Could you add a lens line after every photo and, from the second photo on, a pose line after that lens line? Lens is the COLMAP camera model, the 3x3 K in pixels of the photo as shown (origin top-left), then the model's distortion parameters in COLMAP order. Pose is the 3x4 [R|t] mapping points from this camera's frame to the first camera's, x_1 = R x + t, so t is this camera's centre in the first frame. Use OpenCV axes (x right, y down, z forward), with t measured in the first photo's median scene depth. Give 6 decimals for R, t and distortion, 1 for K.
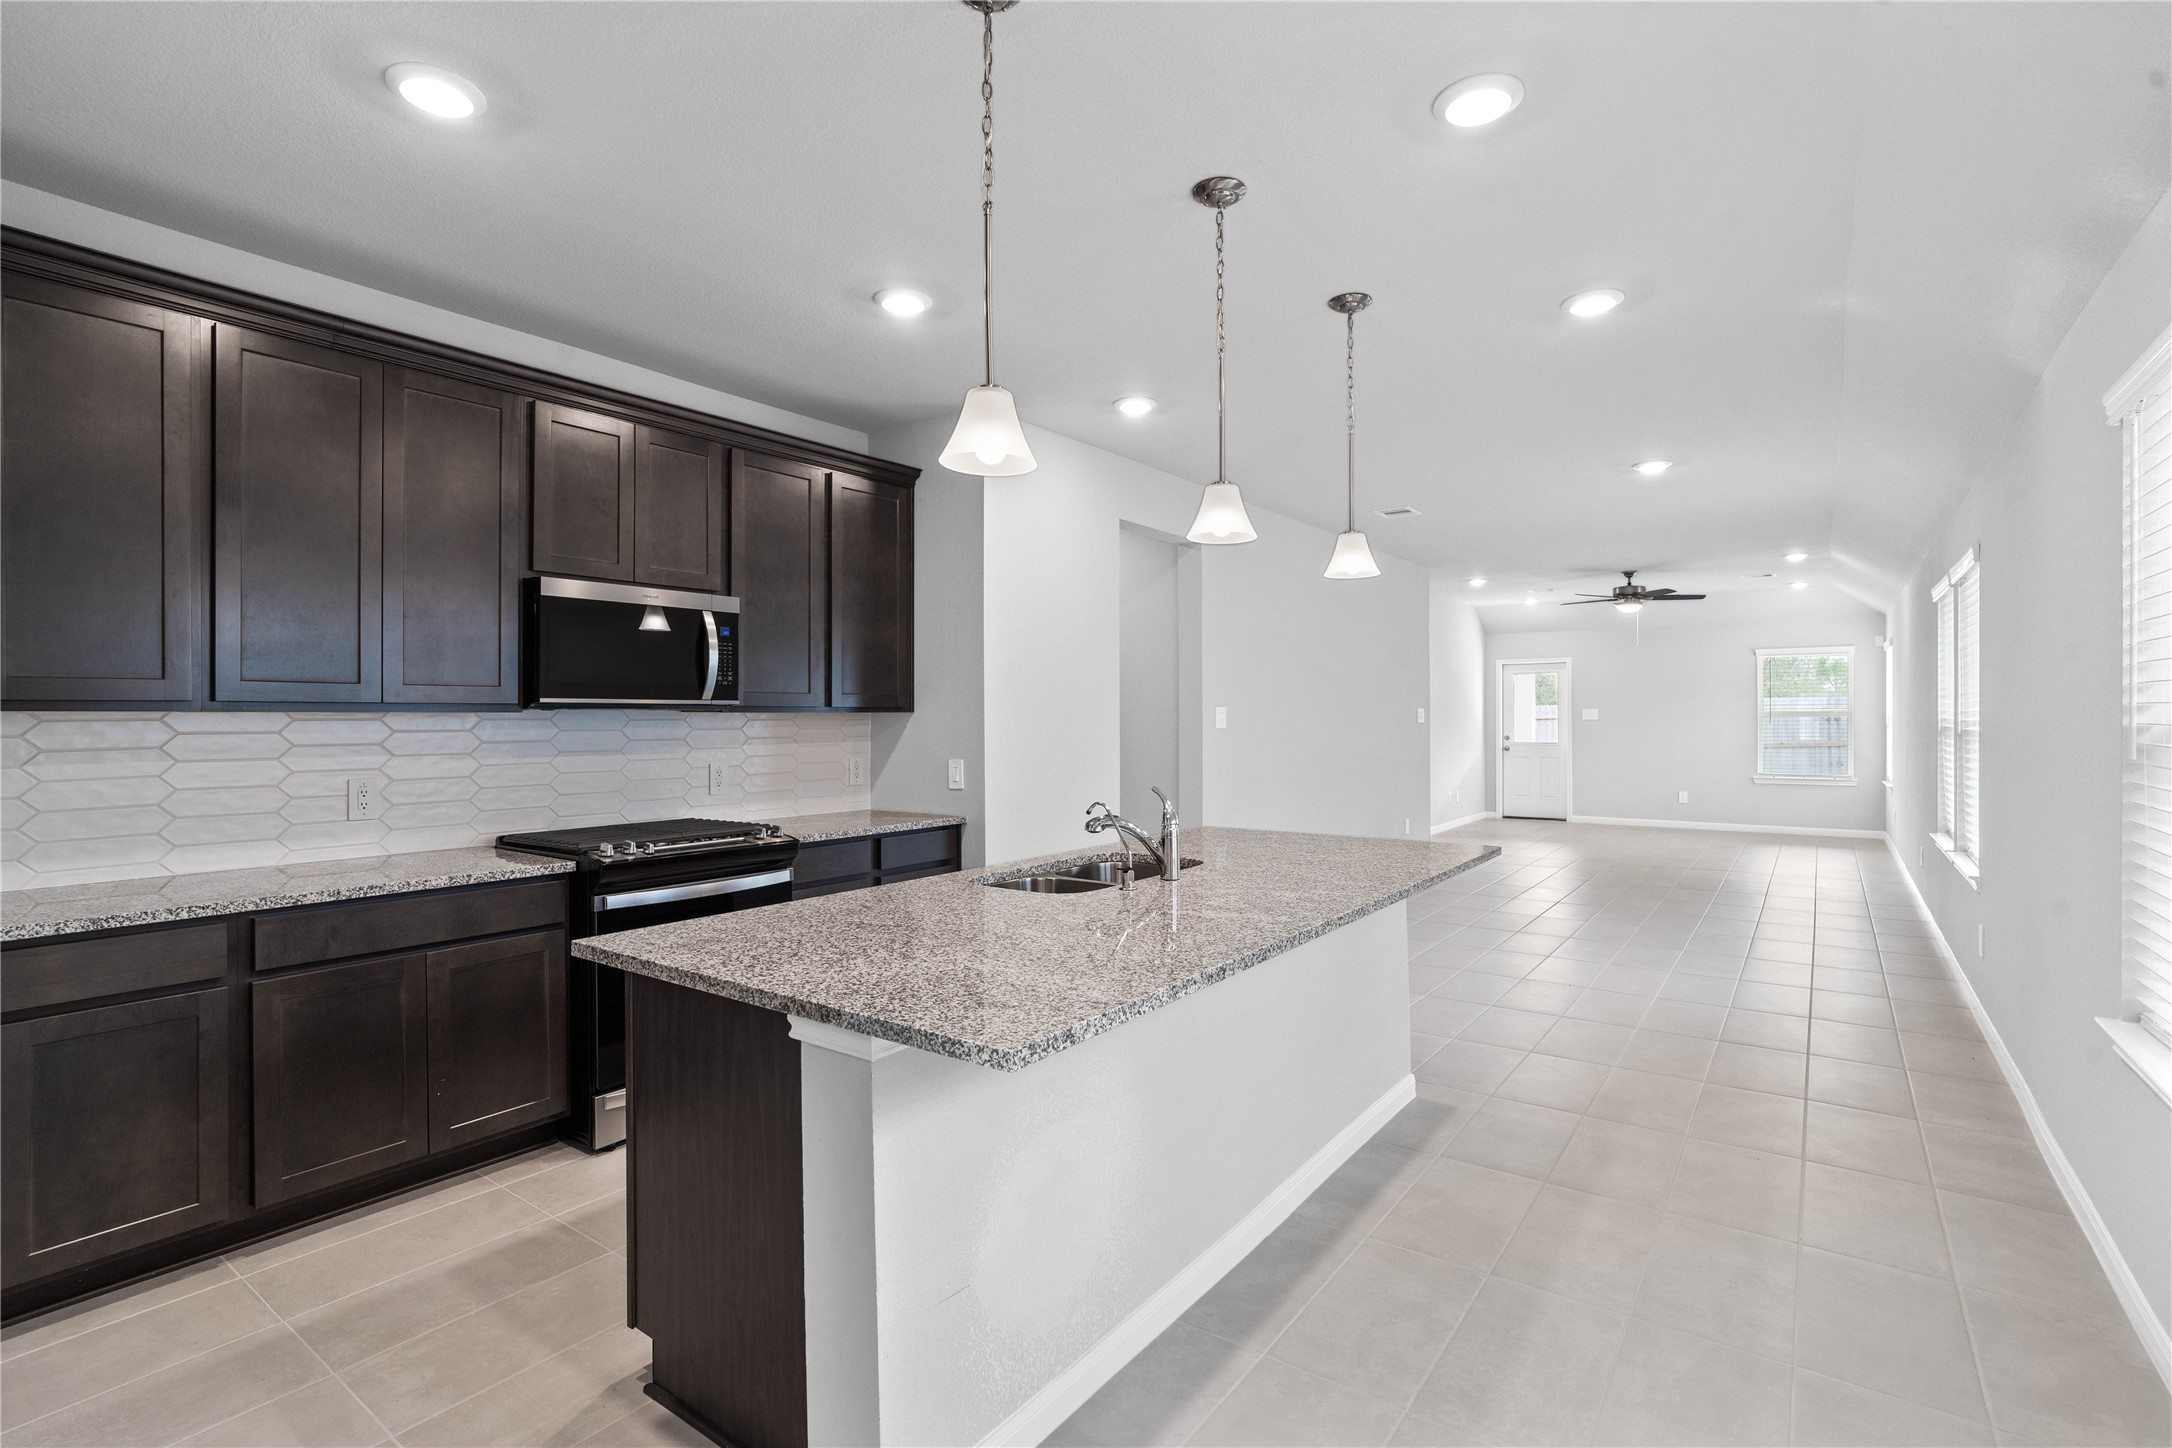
lens RADIAL K [[1020.0, 0, 1078.7], [0, 1020.0, 717.4], [0, 0, 1]] dist [-0.003686, -0.000307]
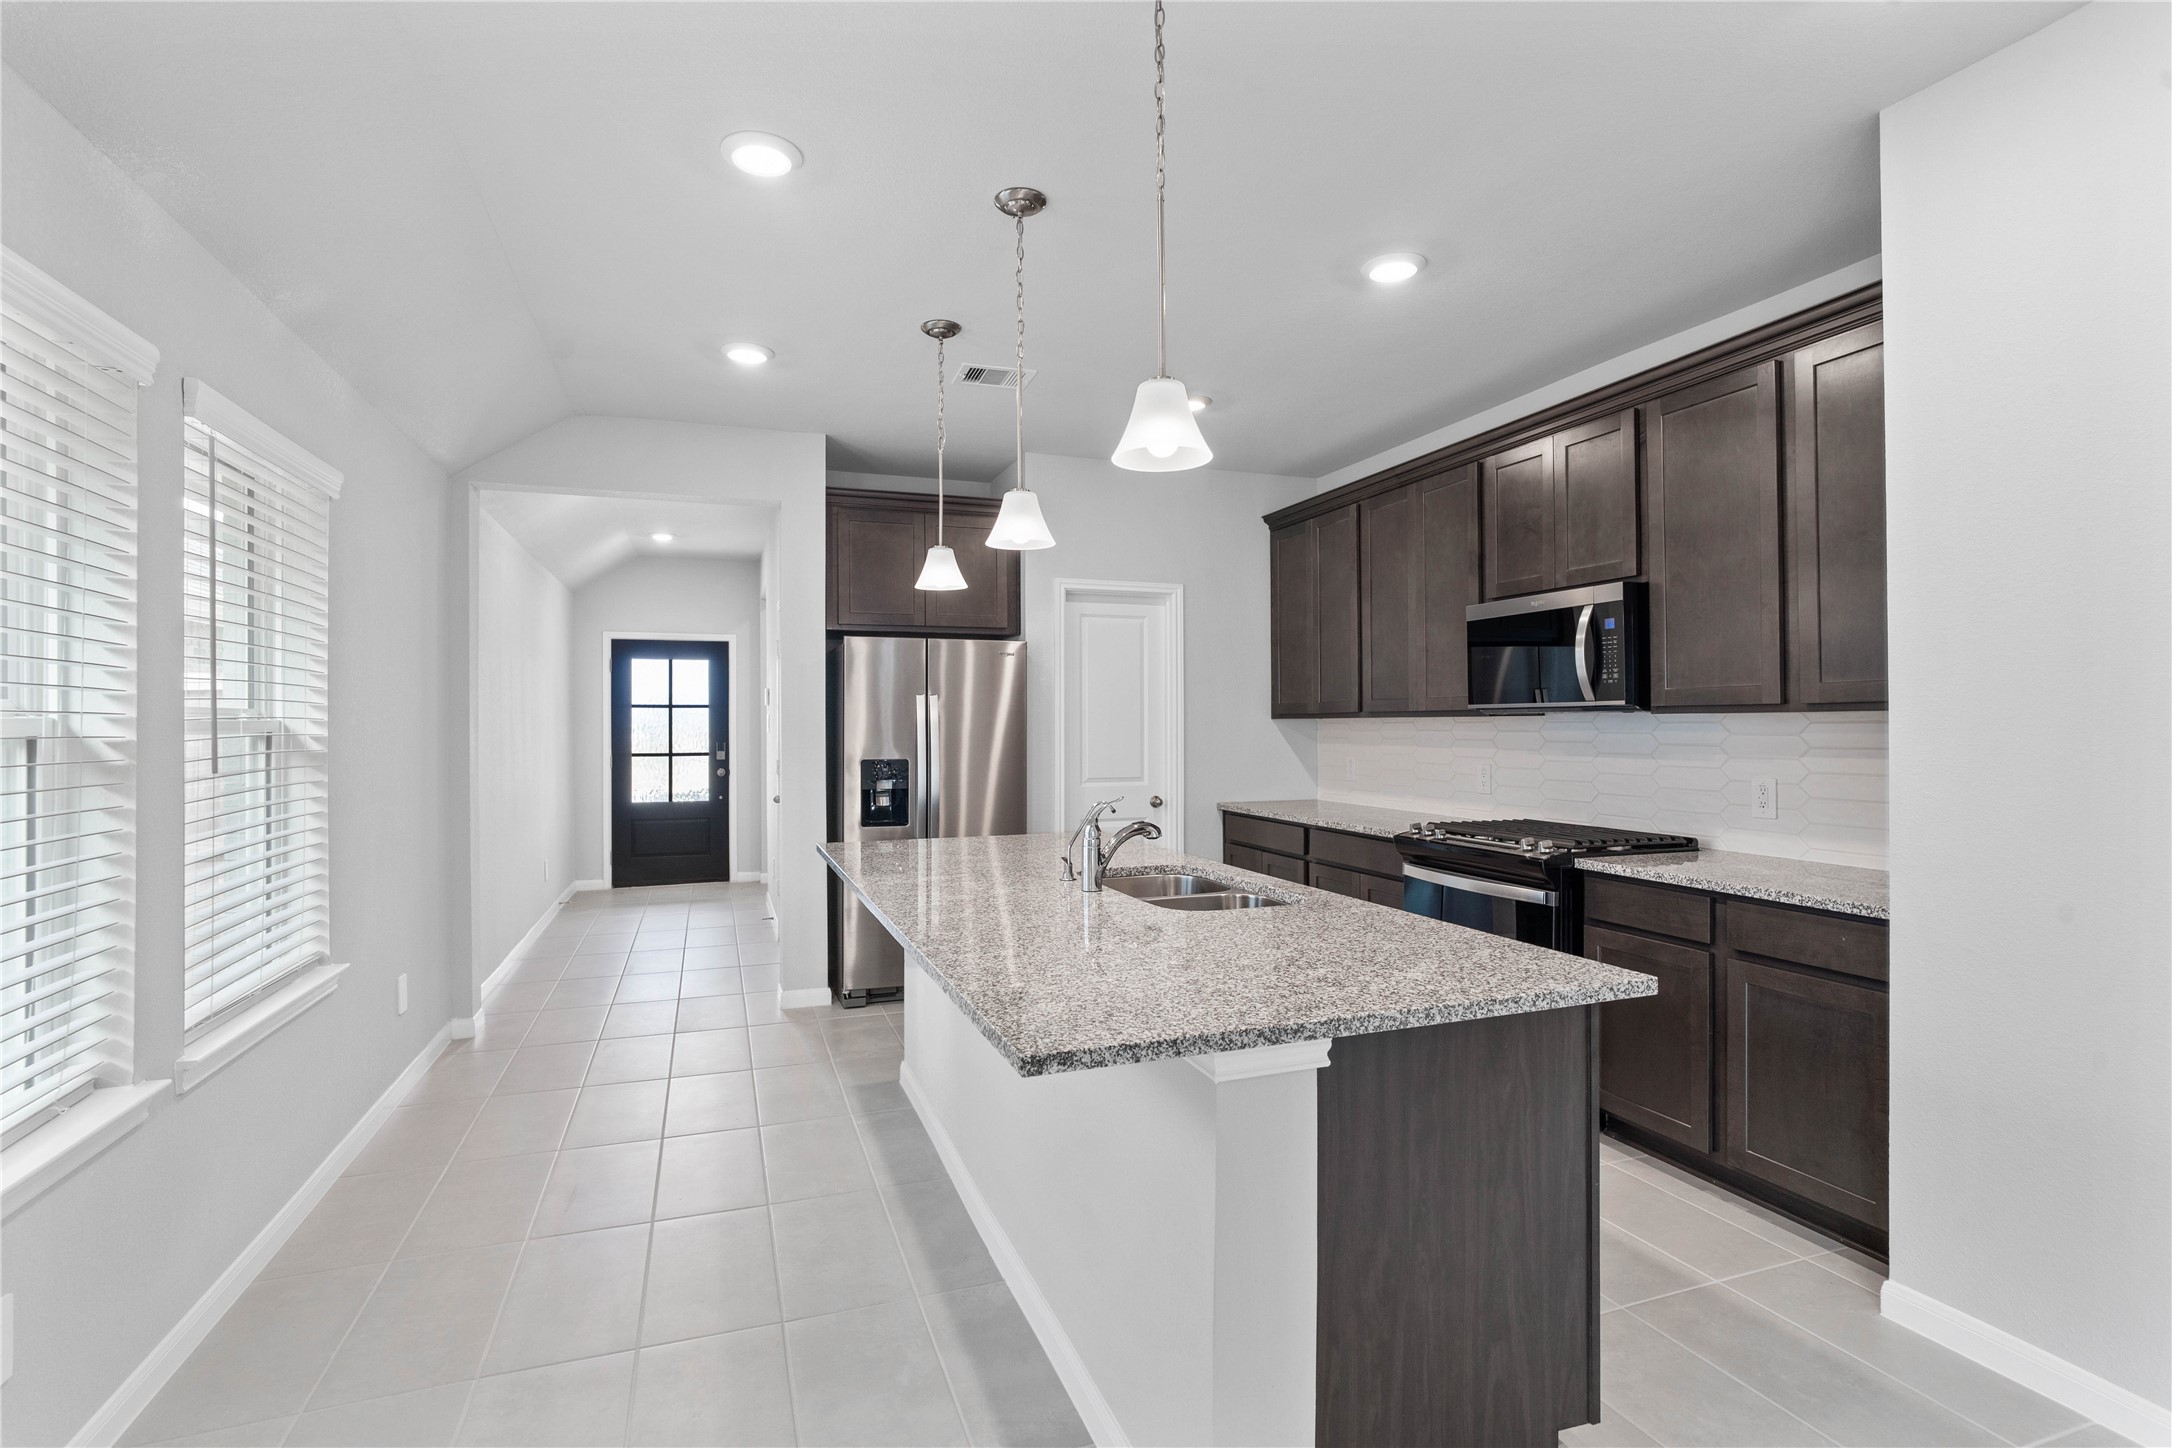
lens RADIAL K [[1020.0, 0, 1076.2], [0, 1020.0, 722.0], [0, 0, 1]] dist [-0.003686, -0.000307]
pose [[-0.555685, 0.005462, -0.831375, 0.793797], [0.007945, 0.999968, 0.001259, -0.003918], [0.831355, -0.005906, -0.555710, 1.346351]]
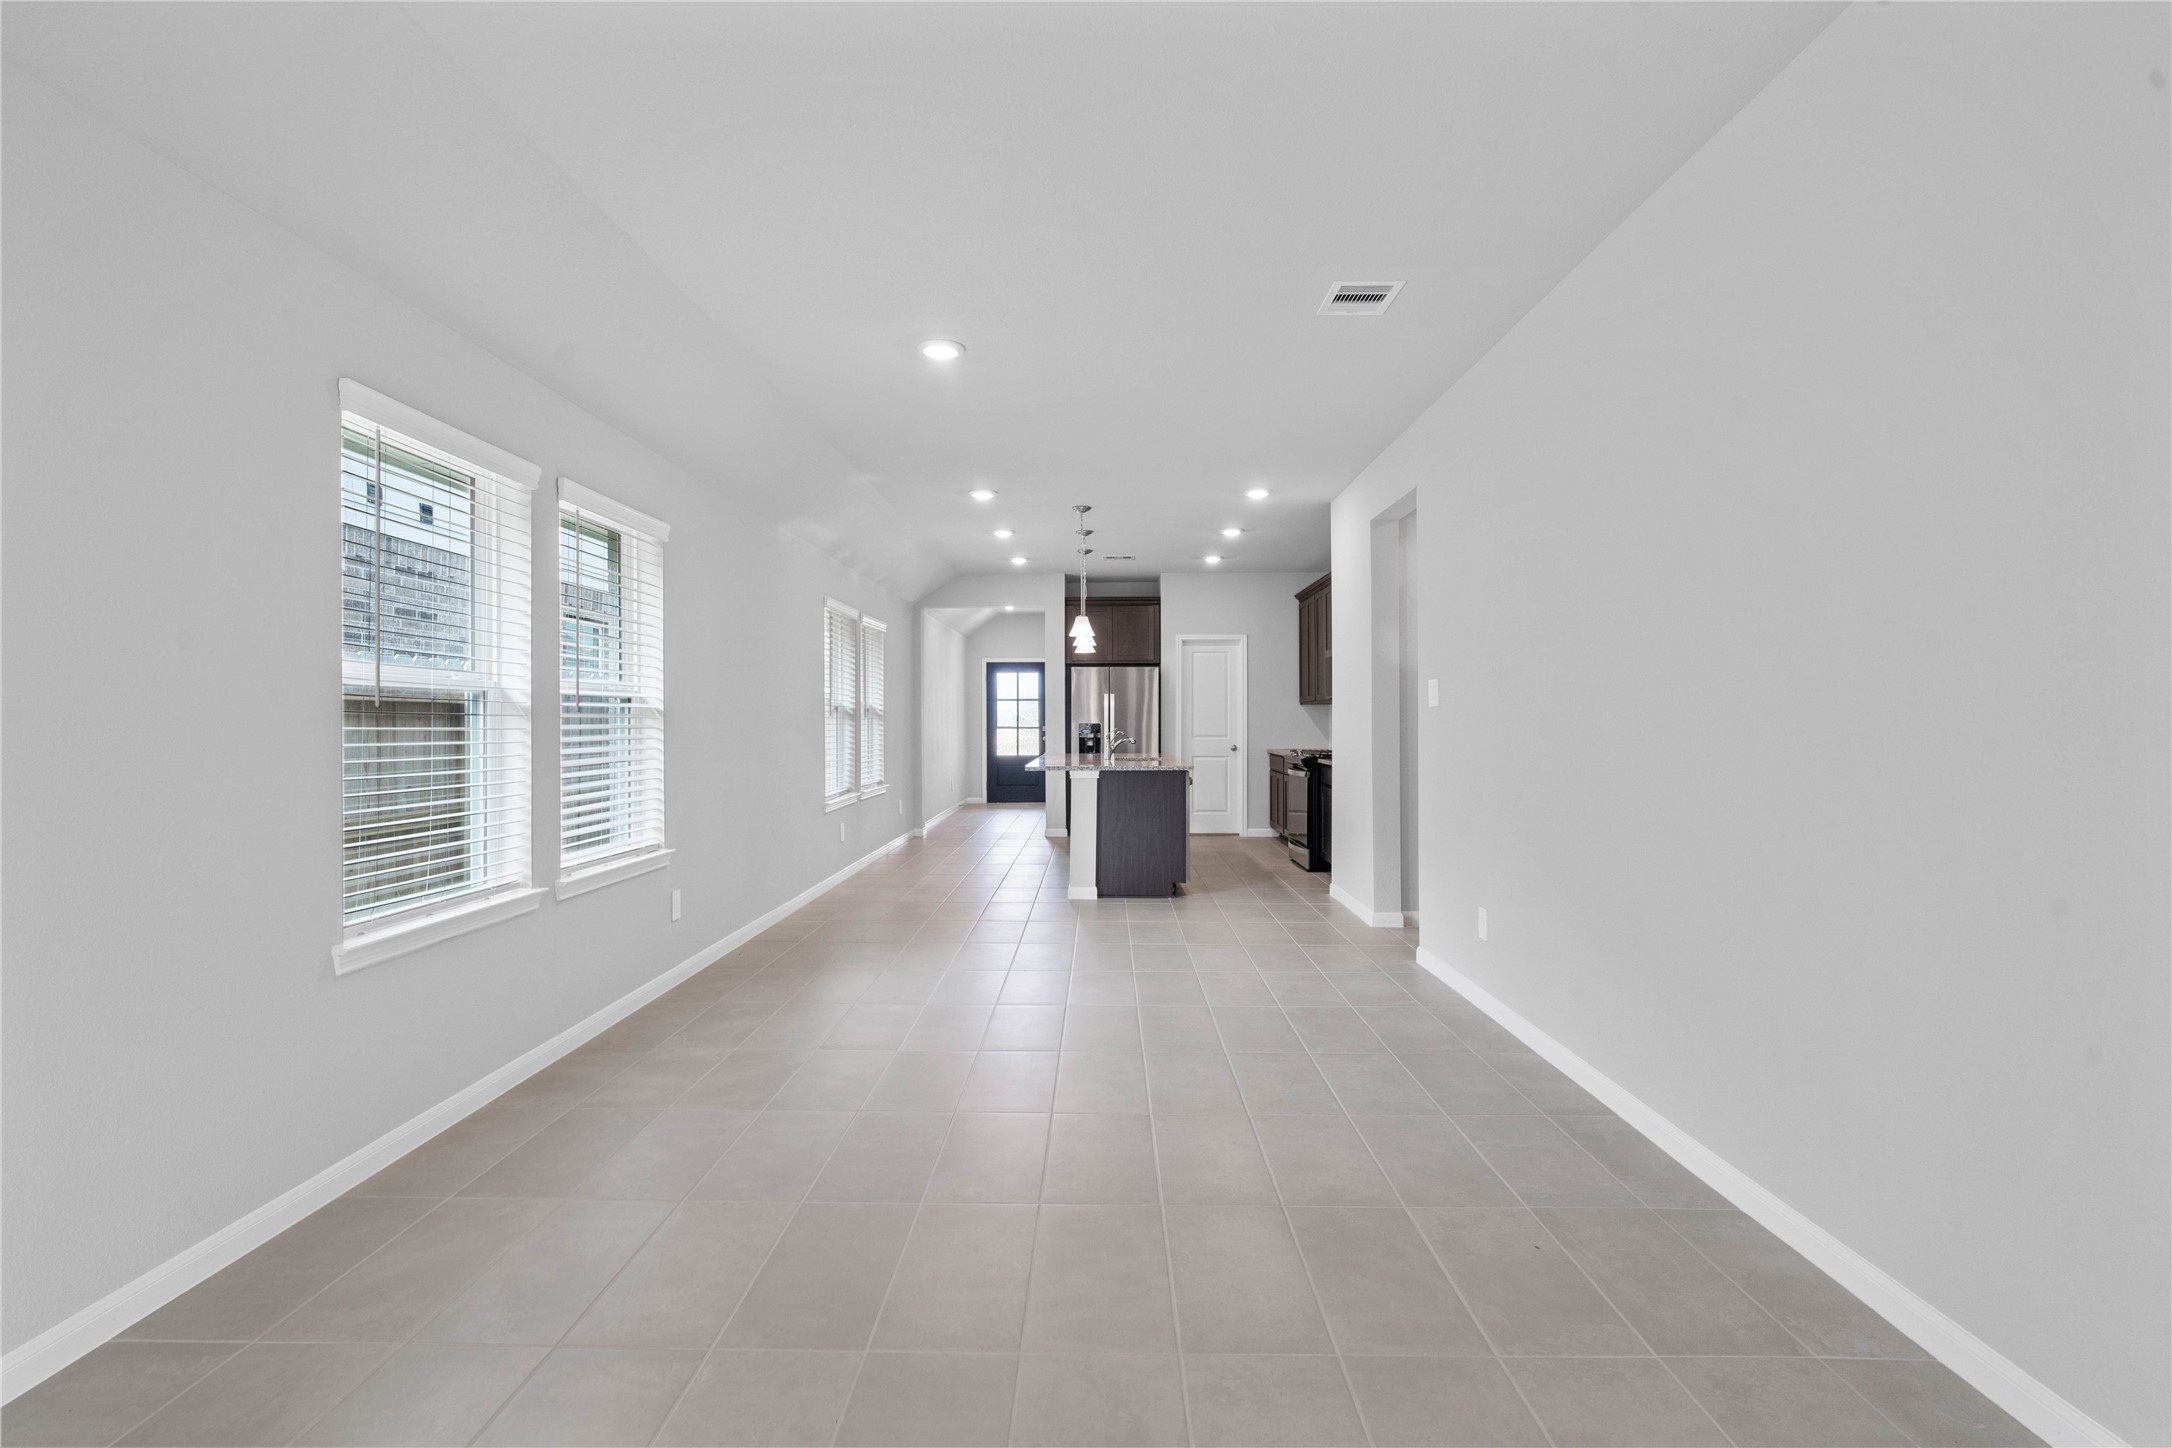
lens RADIAL K [[1020.0, 0, 1088.6], [0, 1020.0, 723.9], [0, 0, 1]] dist [-0.003686, -0.000307]
pose [[-0.810992, 0.010235, -0.584968, 1.488234], [0.008298, 0.999948, 0.005991, 0.027491], [0.584999, 0.000005, -0.811034, 2.686235]]
